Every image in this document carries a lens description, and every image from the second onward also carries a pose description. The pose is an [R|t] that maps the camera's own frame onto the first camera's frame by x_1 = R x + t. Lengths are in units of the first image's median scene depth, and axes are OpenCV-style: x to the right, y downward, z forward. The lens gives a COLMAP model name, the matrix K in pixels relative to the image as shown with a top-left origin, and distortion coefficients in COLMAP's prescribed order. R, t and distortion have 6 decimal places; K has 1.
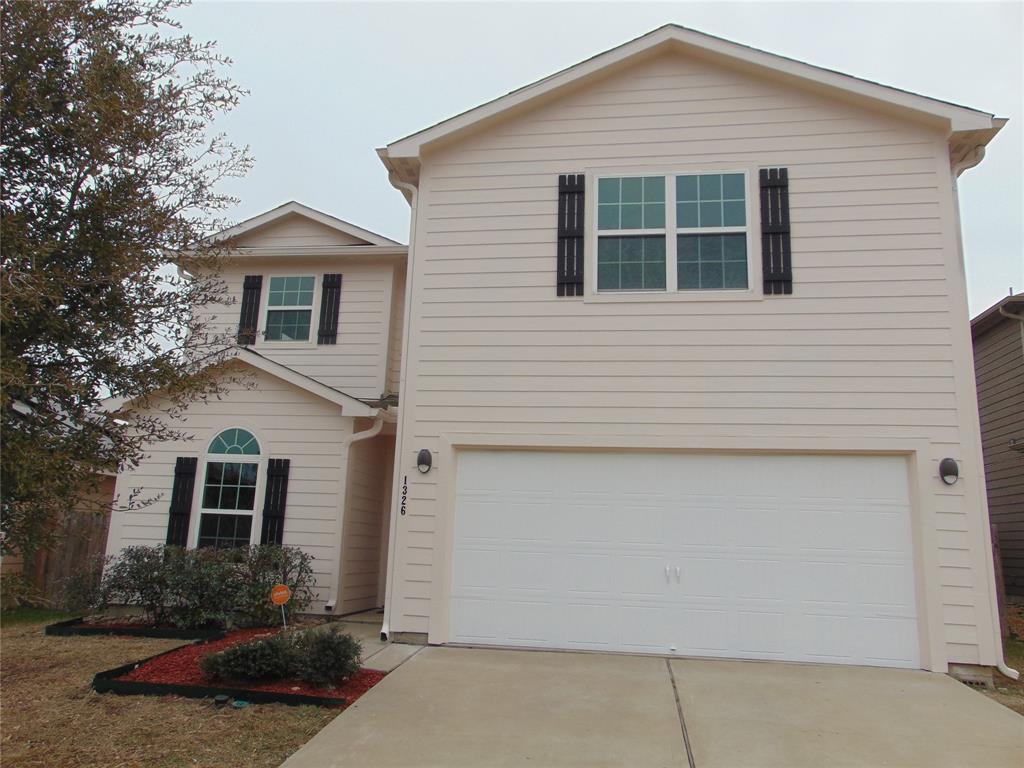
lens RADIAL K [[773.0, 0, 508.9], [0, 773.0, 377.1], [0, 0, 1]] dist [-0.034575, 0.084186]
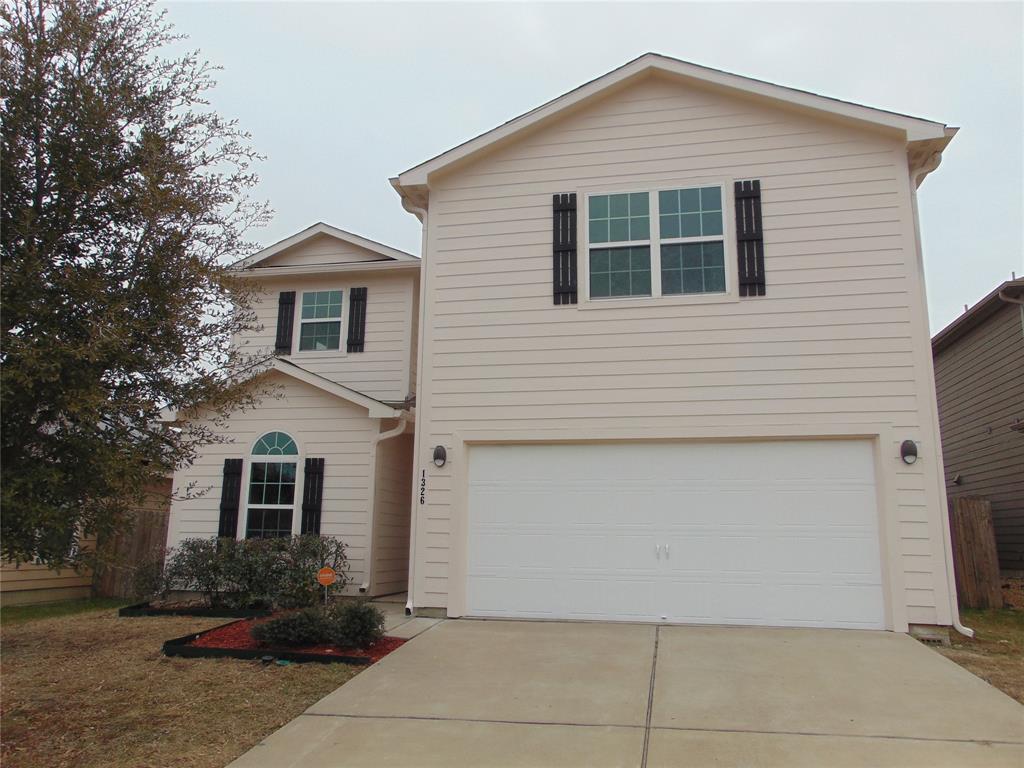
lens RADIAL K [[773.0, 0, 508.9], [0, 773.0, 377.1], [0, 0, 1]] dist [-0.034575, 0.084186]
pose [[0.998019, -0.033217, -0.053432, 0.052481], [0.033608, 0.999414, 0.006438, -0.009689], [0.053187, -0.008221, 0.998551, -0.111638]]
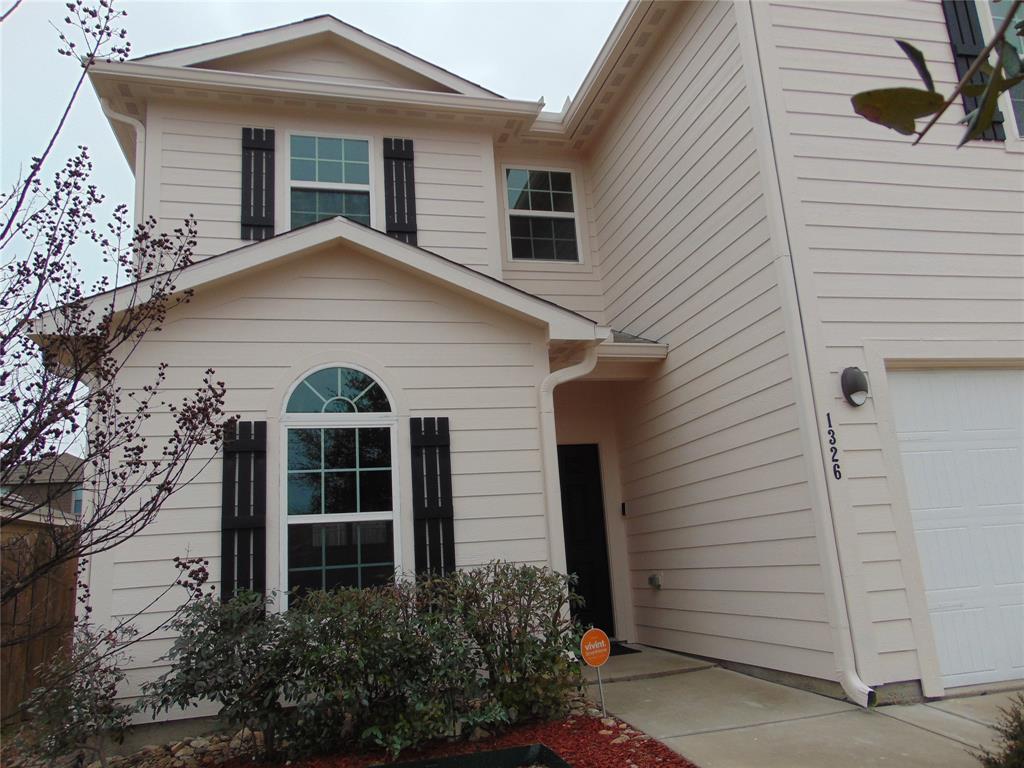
lens RADIAL K [[773.0, 0, 508.9], [0, 773.0, 377.1], [0, 0, 1]] dist [-0.034575, 0.084186]
pose [[0.915506, -0.007834, 0.402229, -0.556918], [0.014265, 0.999814, -0.012995, 0.099743], [-0.402052, 0.017635, 0.915447, 0.535987]]
